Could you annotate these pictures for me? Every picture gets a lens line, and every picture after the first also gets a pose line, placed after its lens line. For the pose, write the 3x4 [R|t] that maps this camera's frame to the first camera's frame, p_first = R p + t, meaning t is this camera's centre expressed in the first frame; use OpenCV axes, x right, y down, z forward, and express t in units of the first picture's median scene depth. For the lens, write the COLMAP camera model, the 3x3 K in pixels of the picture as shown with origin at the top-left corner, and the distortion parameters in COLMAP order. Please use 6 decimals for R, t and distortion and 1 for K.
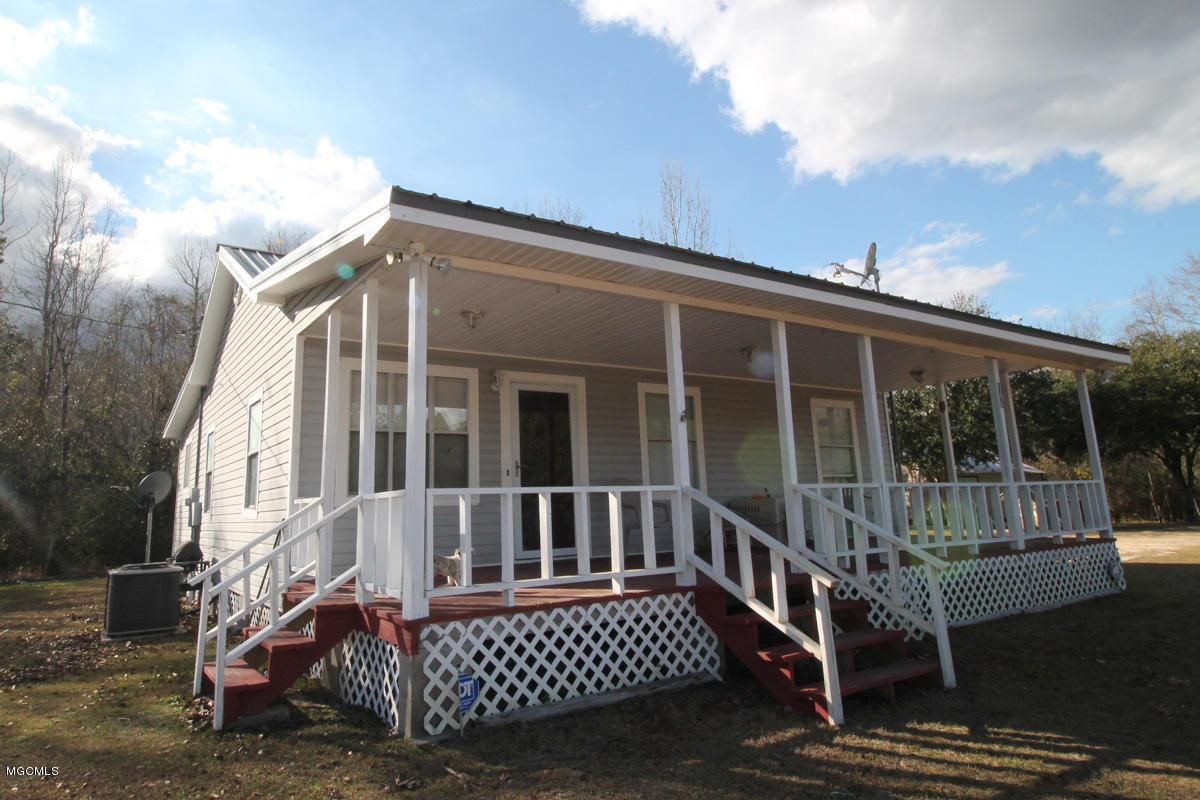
lens RADIAL K [[700.8, 0, 556.4], [0, 700.8, 365.8], [0, 0, 1]] dist [-0.001831, -0.001940]
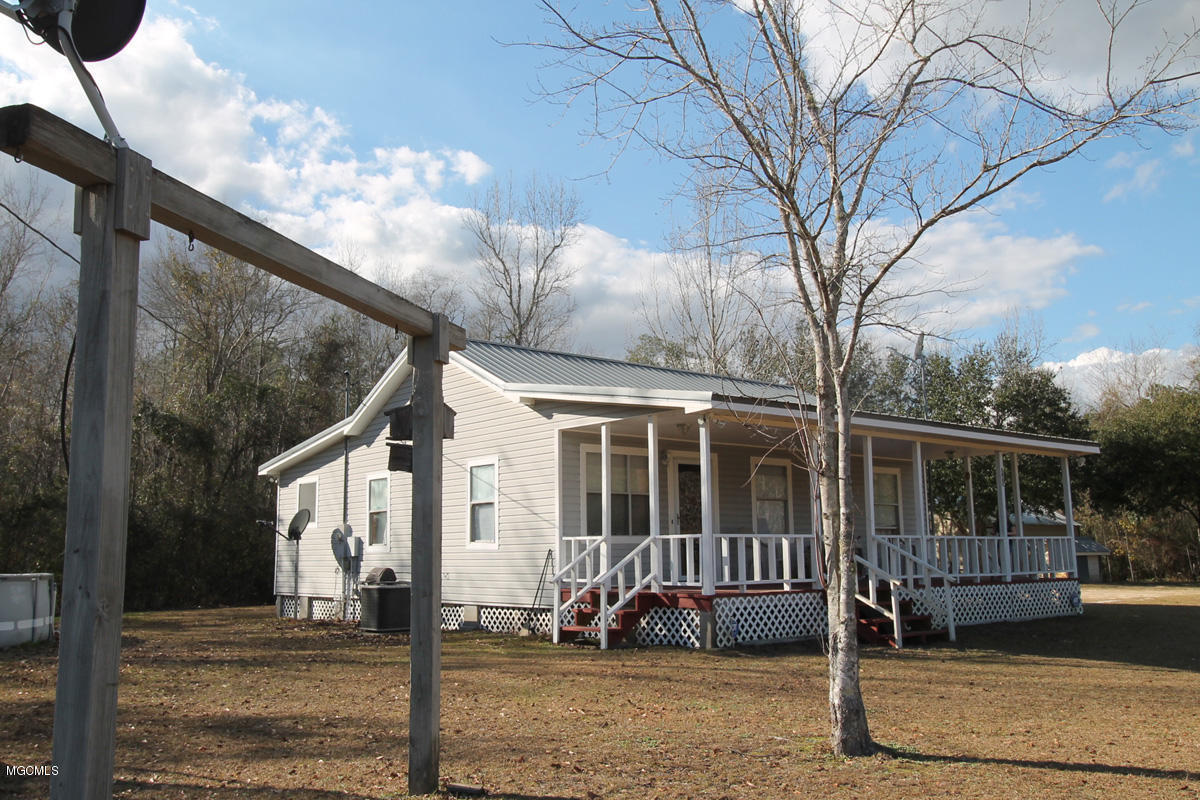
lens RADIAL K [[986.2, 0, 566.8], [0, 986.2, 405.1], [0, 0, 1]] dist [0.011773, -0.006598]
pose [[0.994553, 0.036209, 0.097738, -0.766068], [-0.040975, 0.998044, 0.047208, -0.271419], [-0.095838, -0.050955, 0.994092, -1.534573]]
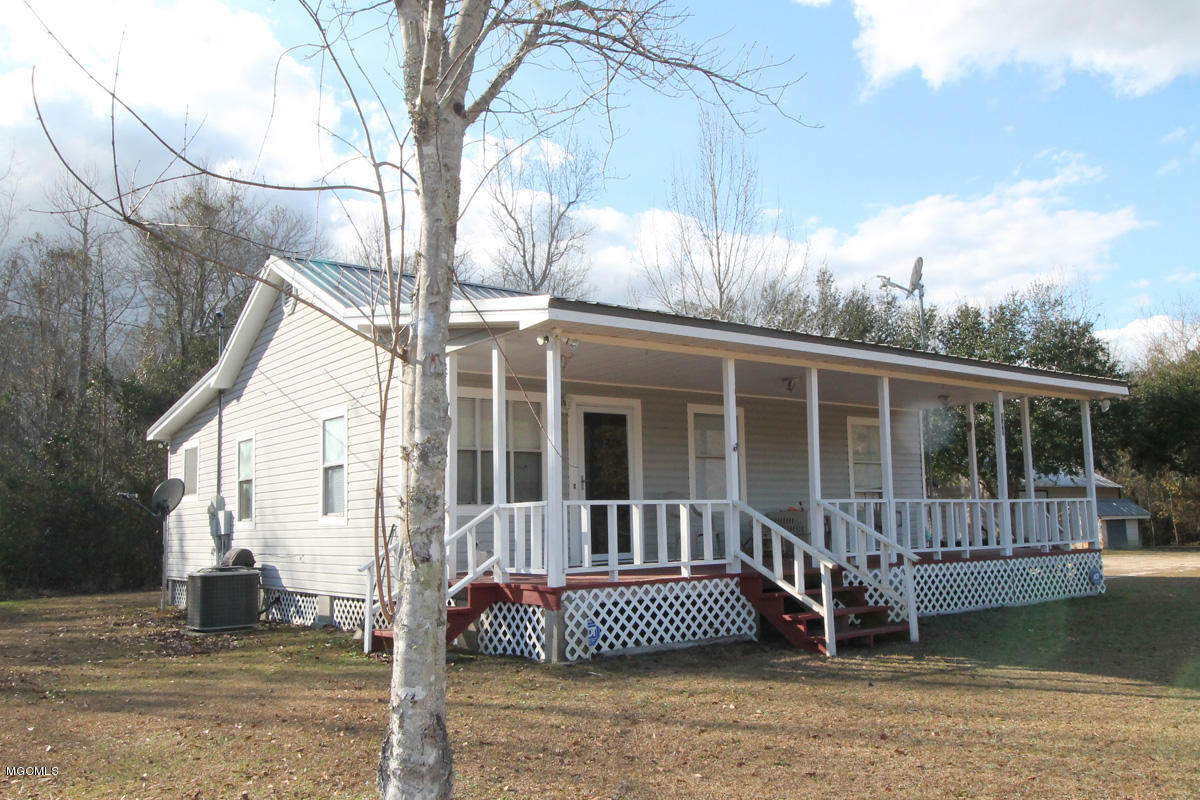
lens RADIAL K [[957.2, 0, 625.9], [0, 957.2, 417.8], [0, 0, 1]] dist [0.007051, -0.001452]
pose [[0.995532, 0.017939, 0.092701, -0.204706], [-0.026065, 0.995850, 0.087196, -0.144734], [-0.090752, -0.089222, 0.991869, -0.812298]]
